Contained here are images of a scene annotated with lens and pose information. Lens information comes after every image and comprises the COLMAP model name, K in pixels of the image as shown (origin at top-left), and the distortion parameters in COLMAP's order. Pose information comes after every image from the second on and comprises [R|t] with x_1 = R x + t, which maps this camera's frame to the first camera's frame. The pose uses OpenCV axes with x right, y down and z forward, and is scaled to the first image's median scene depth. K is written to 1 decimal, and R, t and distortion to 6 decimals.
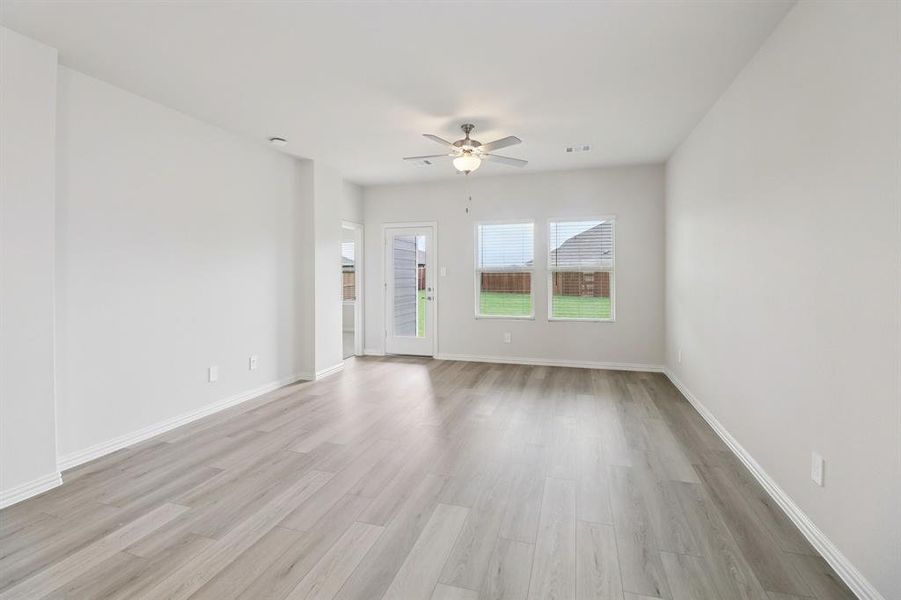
lens RADIAL K [[418.5, 0, 449.0], [0, 418.5, 276.7], [0, 0, 1]] dist [-0.029344, -0.000019]
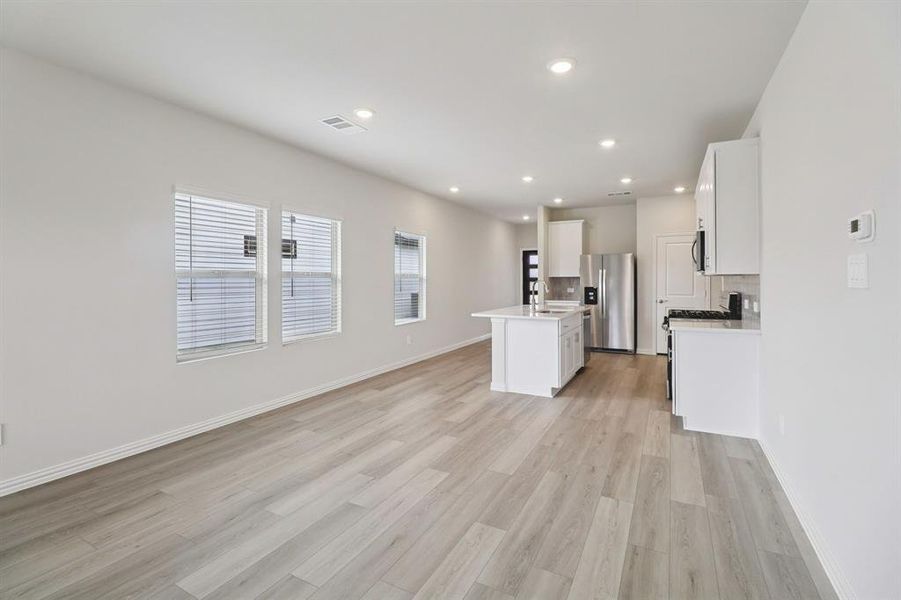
lens RADIAL K [[411.8, 0, 450.0], [0, 411.8, 277.8], [0, 0, 1]] dist [-0.031633, -0.000249]
pose [[-0.980089, 0.004269, 0.198514, -0.511674], [0.004401, 0.999990, 0.000224, -0.008911], [-0.198511, 0.001093, -0.980098, 1.388902]]
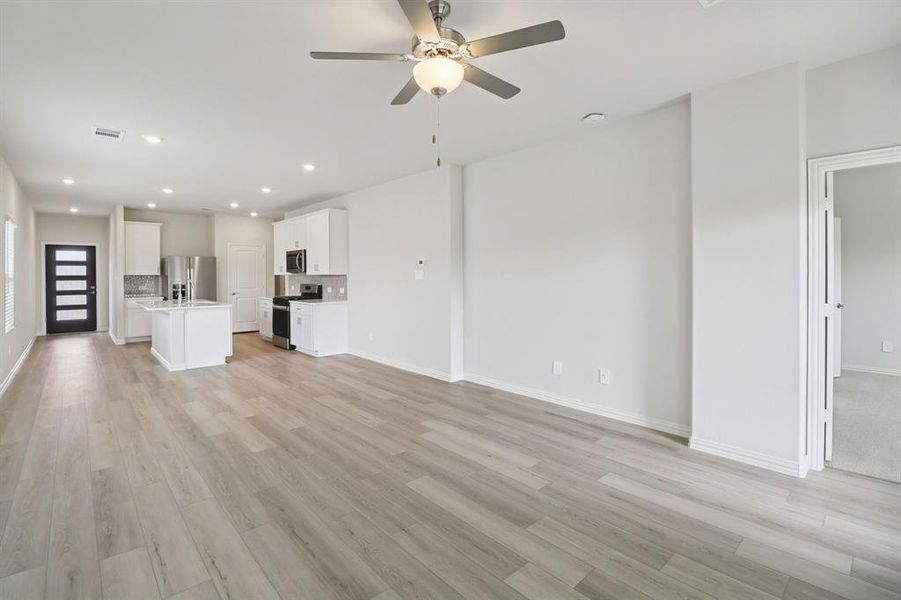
lens RADIAL K [[411.8, 0, 450.0], [0, 411.8, 277.8], [0, 0, 1]] dist [-0.031633, -0.000249]
pose [[-0.507198, 0.006810, -0.861803, 0.736690], [-0.000485, 0.999966, 0.008187, -0.017904], [0.861829, 0.004571, -0.507178, 1.896058]]
